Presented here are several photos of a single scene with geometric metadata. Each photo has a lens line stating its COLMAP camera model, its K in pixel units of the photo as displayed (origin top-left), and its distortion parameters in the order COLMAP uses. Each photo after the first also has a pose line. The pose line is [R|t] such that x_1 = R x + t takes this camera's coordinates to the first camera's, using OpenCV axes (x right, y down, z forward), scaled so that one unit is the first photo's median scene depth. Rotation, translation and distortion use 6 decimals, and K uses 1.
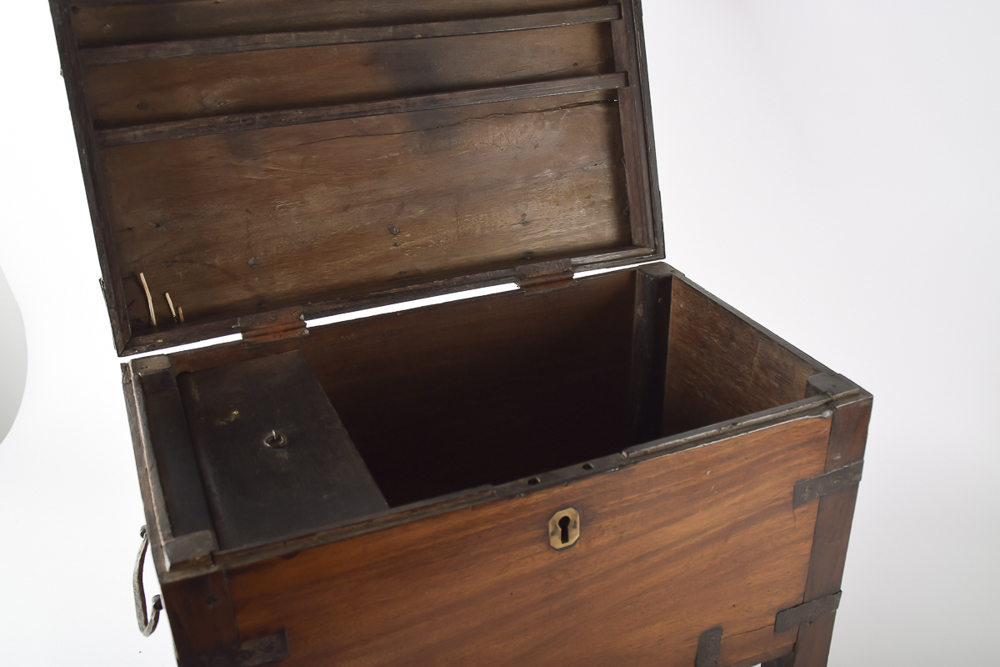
lens RADIAL K [[934.1, 0, 500.0], [0, 934.1, 333.5], [0, 0, 1]] dist [-0.062058, 0.022203]
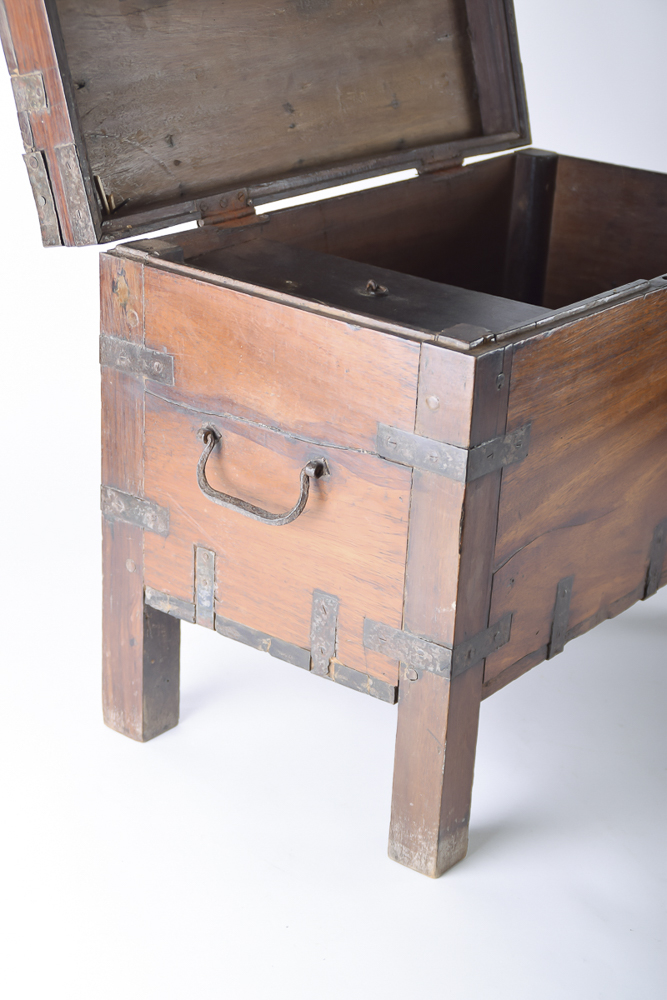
lens RADIAL K [[1753.4, 0, 333.5], [0, 1753.4, 500.0], [0, 0, 1]] dist [0.264346, 0.012331]
pose [[0.874752, -0.127685, 0.467446, -0.893817], [0.151663, 0.988335, -0.013845, 0.270025], [-0.460226, 0.083005, 0.883913, -0.387265]]
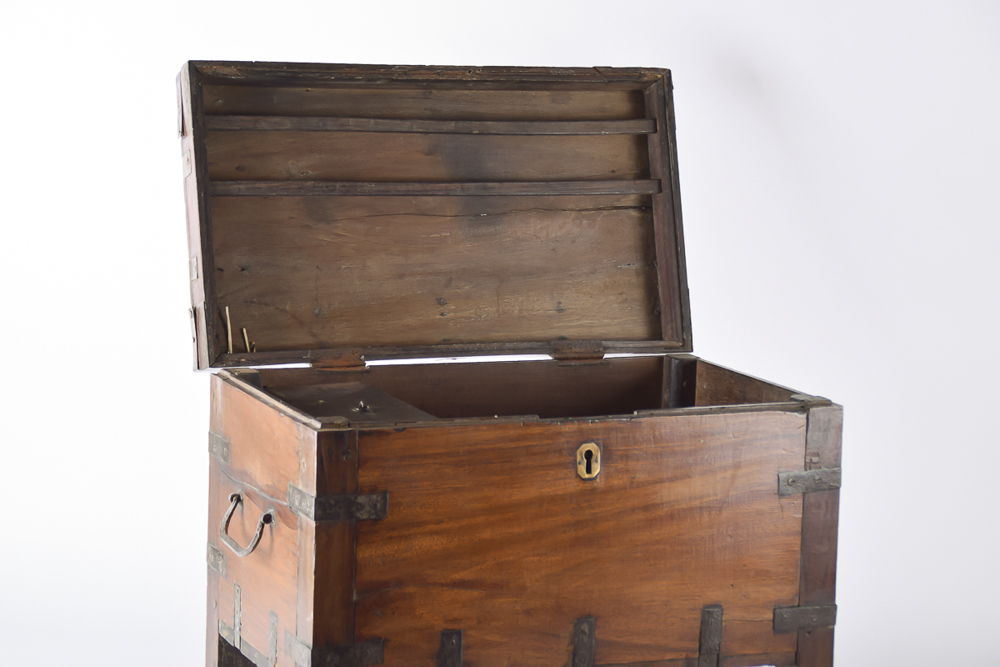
lens RADIAL K [[2258.1, 0, 499.0], [0, 2258.1, 368.1], [0, 0, 1]] dist [0.467530, -0.154662]
pose [[0.998622, 0.050841, 0.013019, -0.080411], [-0.044856, 0.955624, -0.291154, 0.768400], [-0.027244, 0.290169, 0.956588, -1.587358]]
